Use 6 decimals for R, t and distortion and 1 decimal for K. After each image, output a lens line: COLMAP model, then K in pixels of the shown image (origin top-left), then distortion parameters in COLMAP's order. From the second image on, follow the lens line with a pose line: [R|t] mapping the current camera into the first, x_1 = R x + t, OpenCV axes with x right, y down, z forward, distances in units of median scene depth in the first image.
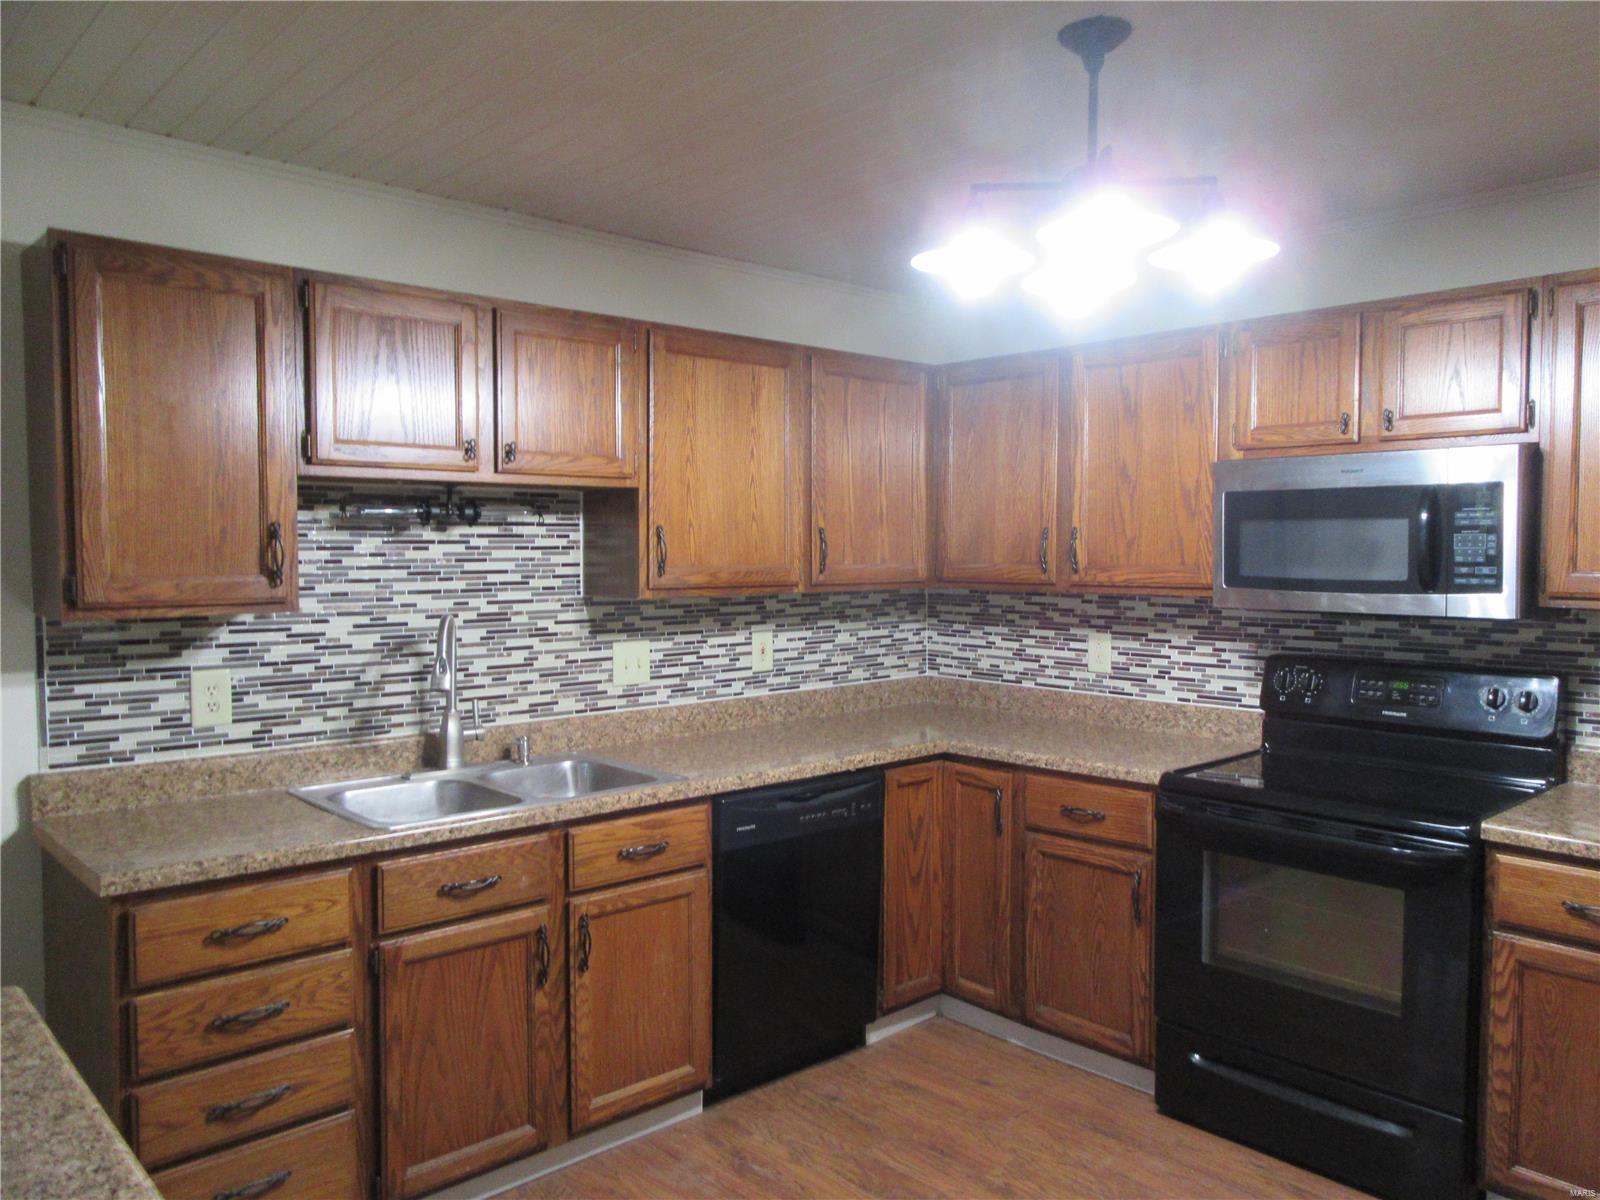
lens RADIAL K [[1195.2, 0, 794.5], [0, 1195.2, 611.4], [0, 0, 1]] dist [0.026224, -0.005750]
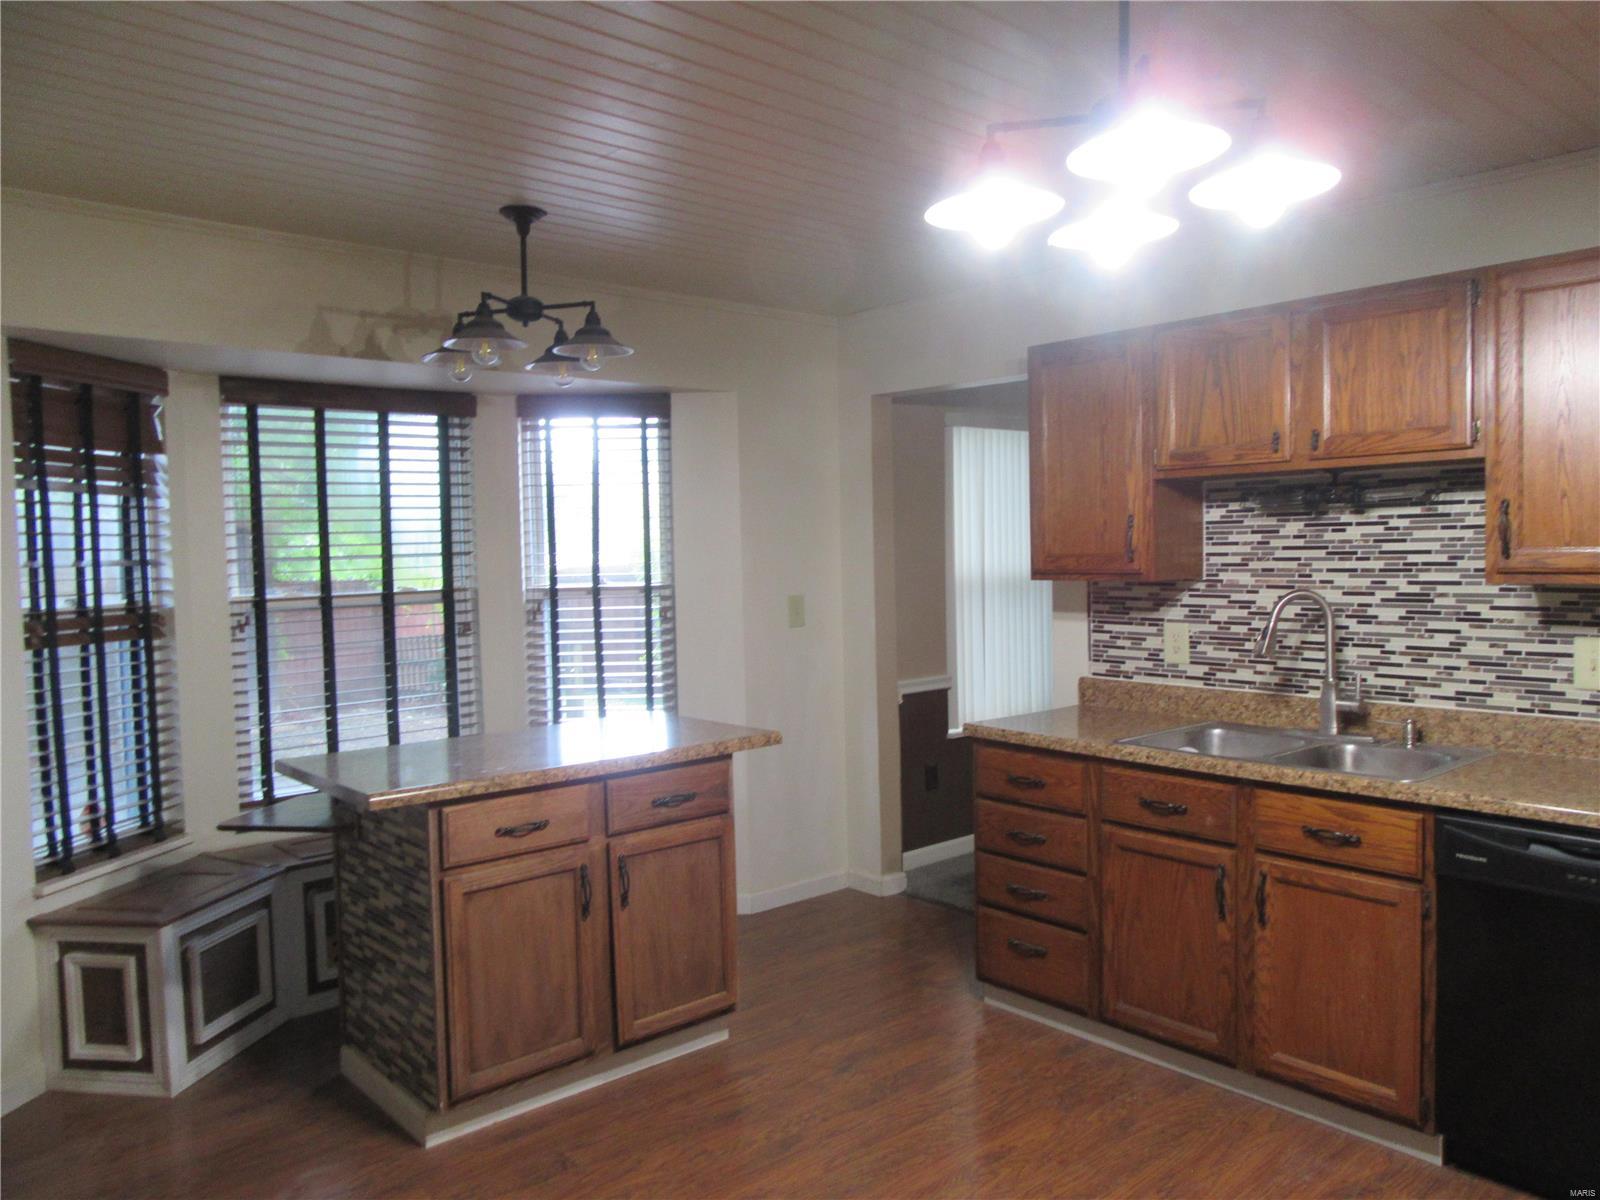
lens RADIAL K [[1187.7, 0, 802.6], [0, 1187.7, 597.5], [0, 0, 1]] dist [-0.001552, 0.002607]
pose [[-0.009955, 0.042274, -0.999056, 0.785840], [-0.036295, 0.998432, 0.042610, -0.019990], [0.999292, 0.036685, -0.008405, 0.527031]]
